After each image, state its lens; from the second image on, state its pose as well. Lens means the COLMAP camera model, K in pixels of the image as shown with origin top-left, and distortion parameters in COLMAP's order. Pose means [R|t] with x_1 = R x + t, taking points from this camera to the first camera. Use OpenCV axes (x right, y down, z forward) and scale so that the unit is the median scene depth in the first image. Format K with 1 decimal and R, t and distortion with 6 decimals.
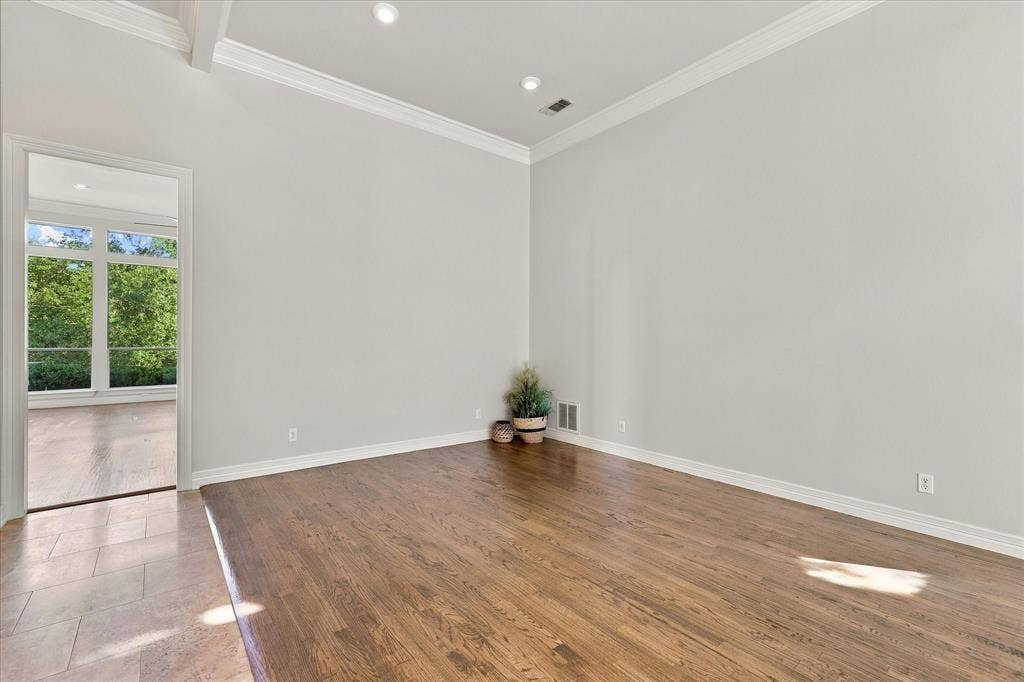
lens RADIAL K [[451.8, 0, 504.4], [0, 451.8, 335.3], [0, 0, 1]] dist [0.004372, -0.000509]
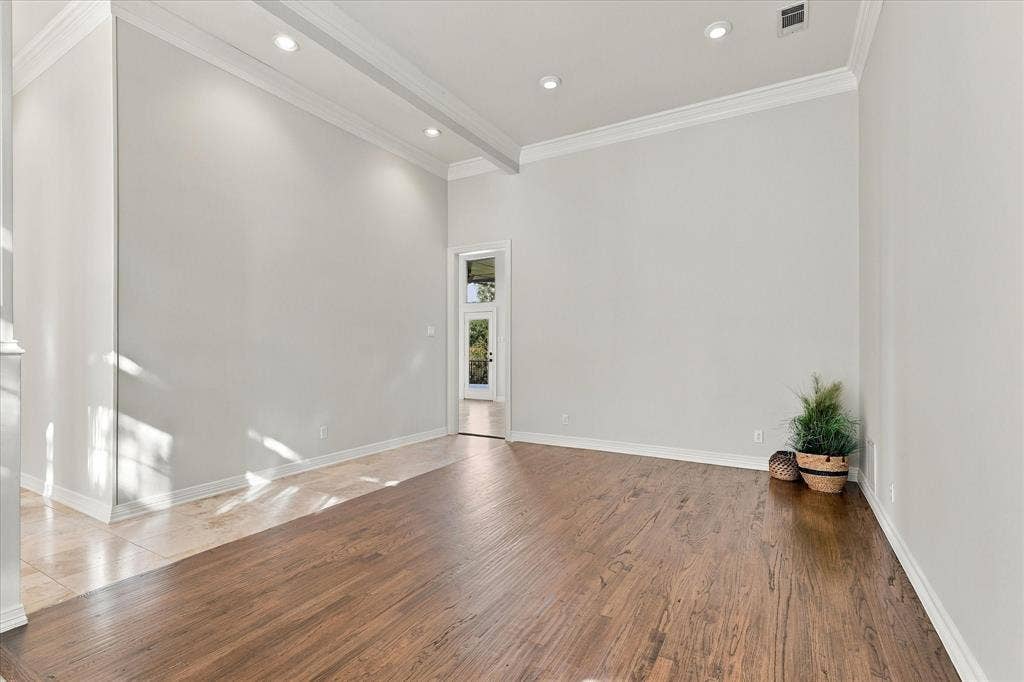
lens RADIAL K [[451.8, 0, 506.0], [0, 451.8, 344.6], [0, 0, 1]] dist [0.004372, -0.000509]
pose [[0.384608, -0.005283, -0.923065, 0.694076], [0.008443, 0.999962, -0.002206, 0.004433], [0.923042, -0.006945, 0.384638, 0.344535]]
